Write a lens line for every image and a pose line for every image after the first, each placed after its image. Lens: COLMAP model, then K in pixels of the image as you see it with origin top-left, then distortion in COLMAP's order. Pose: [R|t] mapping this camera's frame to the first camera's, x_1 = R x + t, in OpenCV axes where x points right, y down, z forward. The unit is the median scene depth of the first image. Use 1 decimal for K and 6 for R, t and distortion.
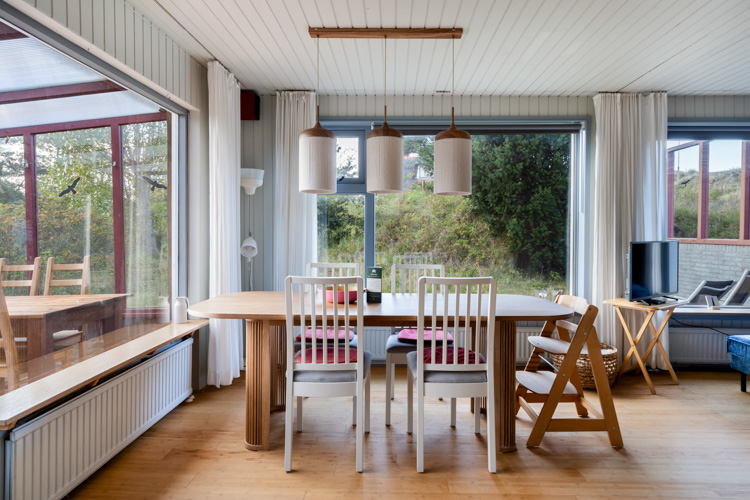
lens RADIAL K [[446.4, 0, 384.8], [0, 446.4, 241.7], [0, 0, 1]] dist [0.005562, 0.001005]
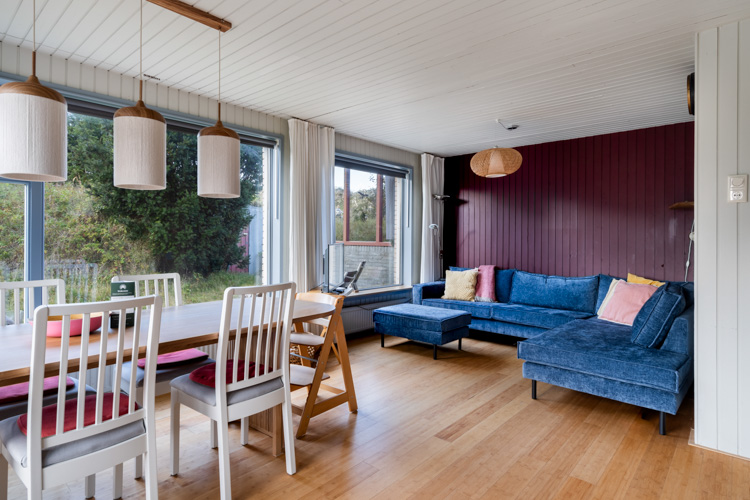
lens RADIAL K [[411.6, 0, 371.2], [0, 411.6, 237.4], [0, 0, 1]] dist [0.002385, -0.000128]
pose [[0.650382, -0.000279, 0.759607, -0.216414], [0.010819, 0.999902, -0.008896, -0.007235], [-0.759530, 0.014005, 0.650321, 0.151005]]
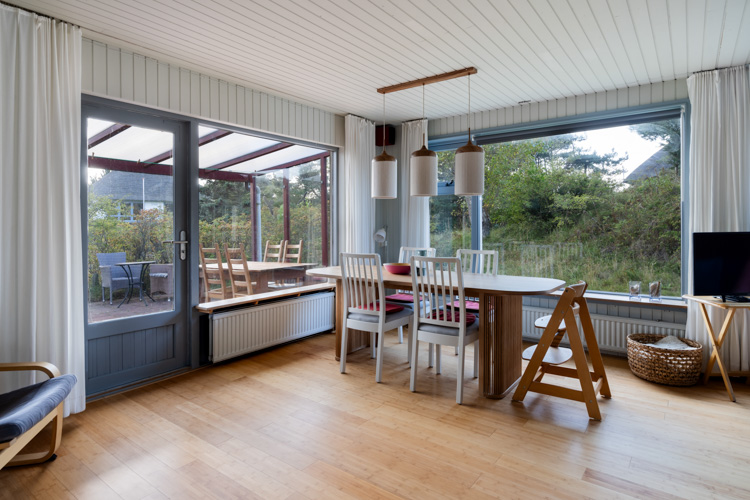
lens RADIAL K [[422.9, 0, 373.9], [0, 422.9, 227.6], [0, 0, 1]] dist [0.002917, 0.000601]
pose [[0.810532, -0.003465, -0.585683, 0.475560], [-0.004105, 0.999924, -0.011597, 0.002611], [0.585679, 0.011804, 0.810457, -0.111800]]
